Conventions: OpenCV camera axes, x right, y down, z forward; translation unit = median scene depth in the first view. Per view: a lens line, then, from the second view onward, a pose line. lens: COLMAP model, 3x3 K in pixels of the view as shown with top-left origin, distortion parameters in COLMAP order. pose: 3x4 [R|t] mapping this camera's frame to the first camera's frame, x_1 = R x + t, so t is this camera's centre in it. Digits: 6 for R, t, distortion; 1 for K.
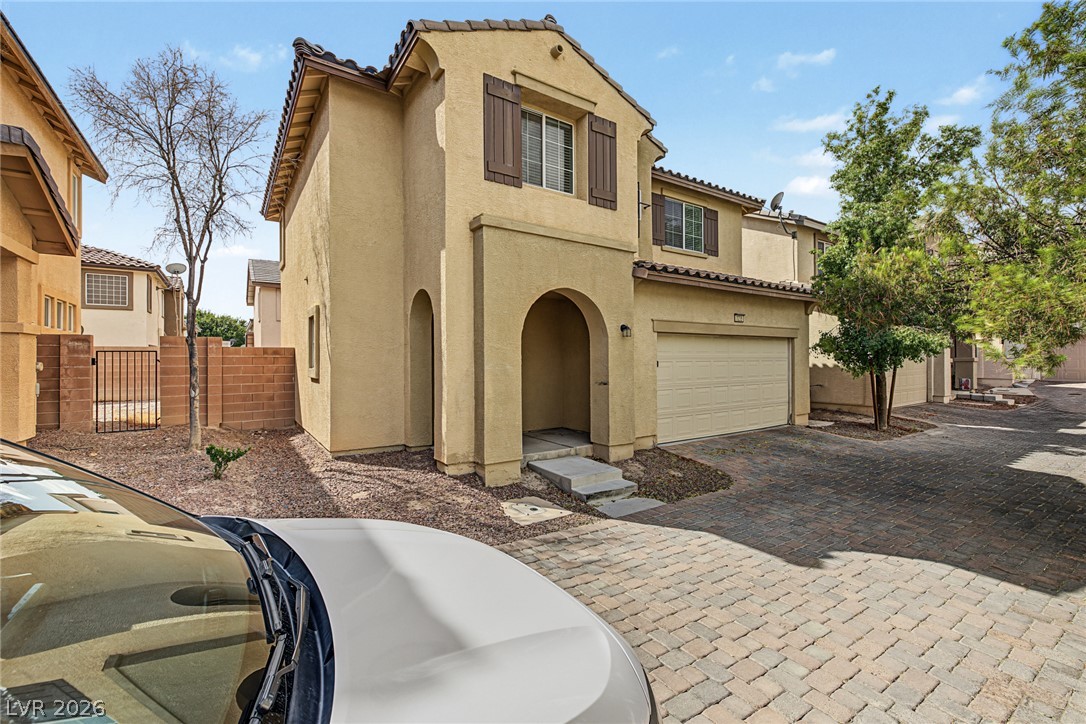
lens RADIAL K [[462.6, 0, 536.1], [0, 462.6, 357.7], [0, 0, 1]] dist [0.007723, -0.000647]
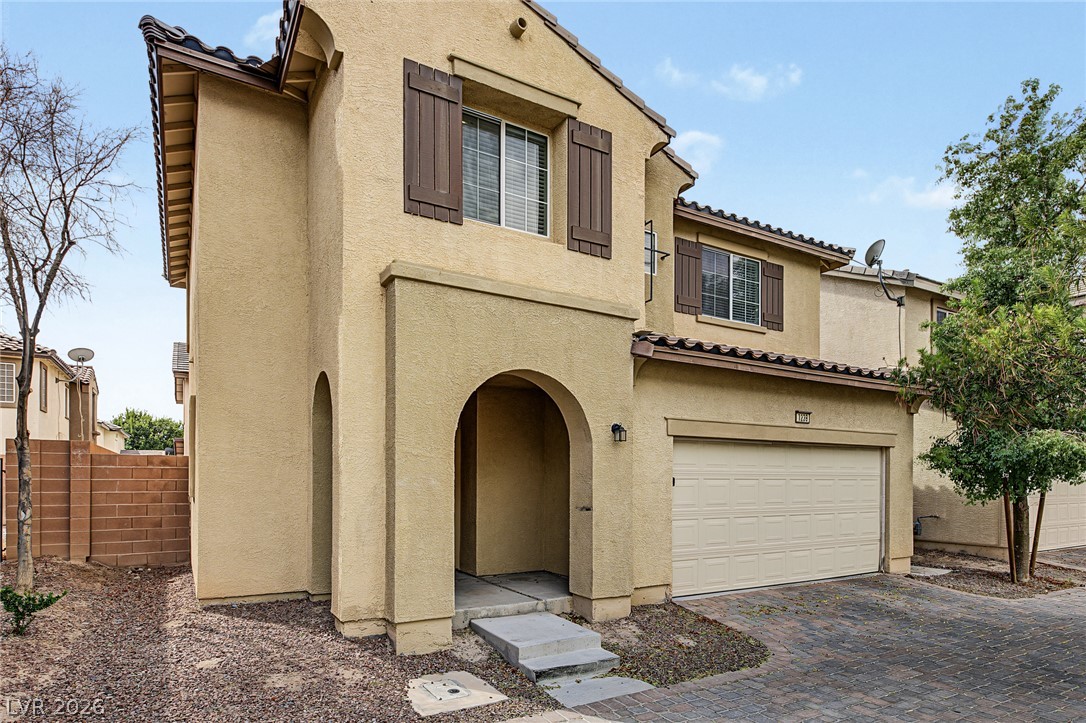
lens RADIAL K [[614.2, 0, 532.1], [0, 614.2, 478.9], [0, 0, 1]] dist [0.003755, 0.004014]
pose [[0.998165, 0.008930, -0.059883, 0.118727], [-0.008620, 0.999948, 0.005439, 0.006761], [0.059928, -0.004913, 0.998191, 0.077272]]
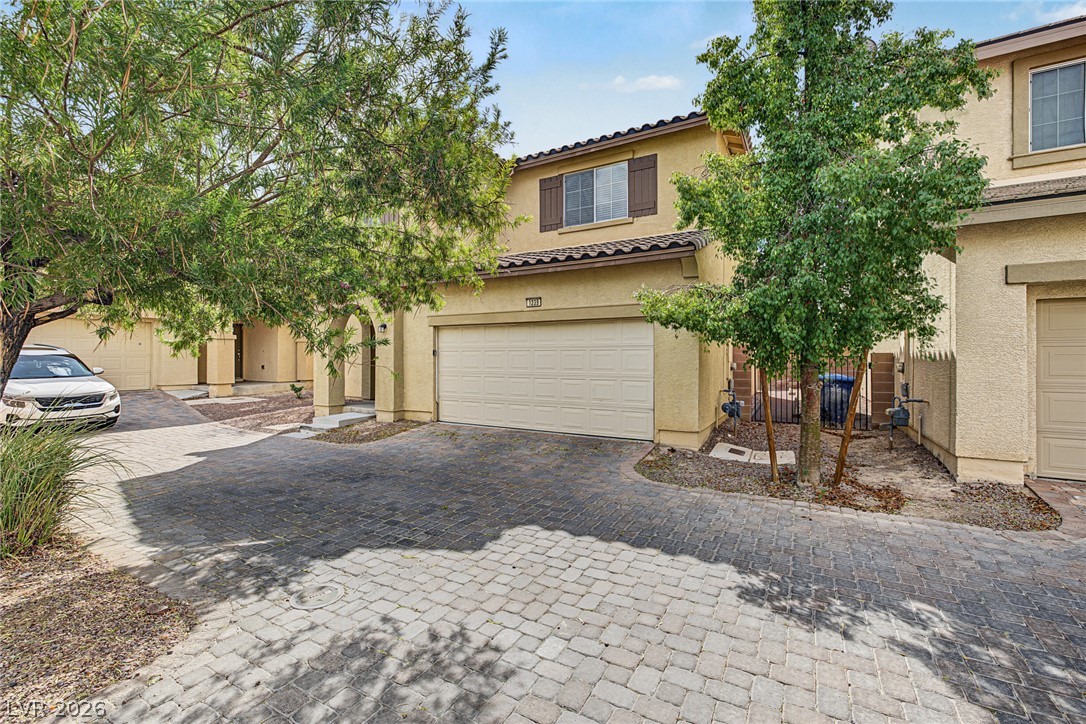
lens RADIAL K [[462.6, 0, 543.1], [0, 462.6, 358.9], [0, 0, 1]] dist [0.007723, -0.000647]
pose [[0.433745, 0.006984, -0.901009, 1.665394], [0.000263, 0.999969, 0.007878, 0.022214], [0.901036, -0.003654, 0.433730, 0.842157]]
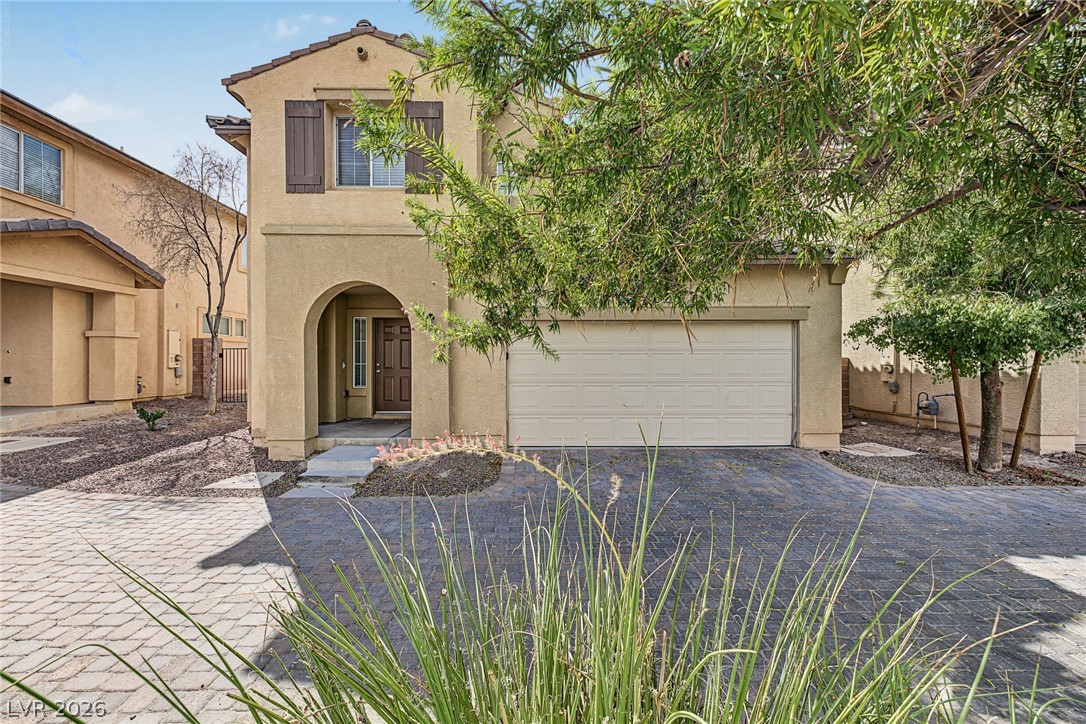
lens RADIAL K [[462.6, 0, 537.6], [0, 462.6, 361.7], [0, 0, 1]] dist [0.007723, -0.000647]
pose [[0.839258, 0.003253, -0.543724, 0.886916], [-0.000769, 0.999988, 0.004796, 0.023110], [0.543734, -0.003607, 0.839250, 0.318221]]
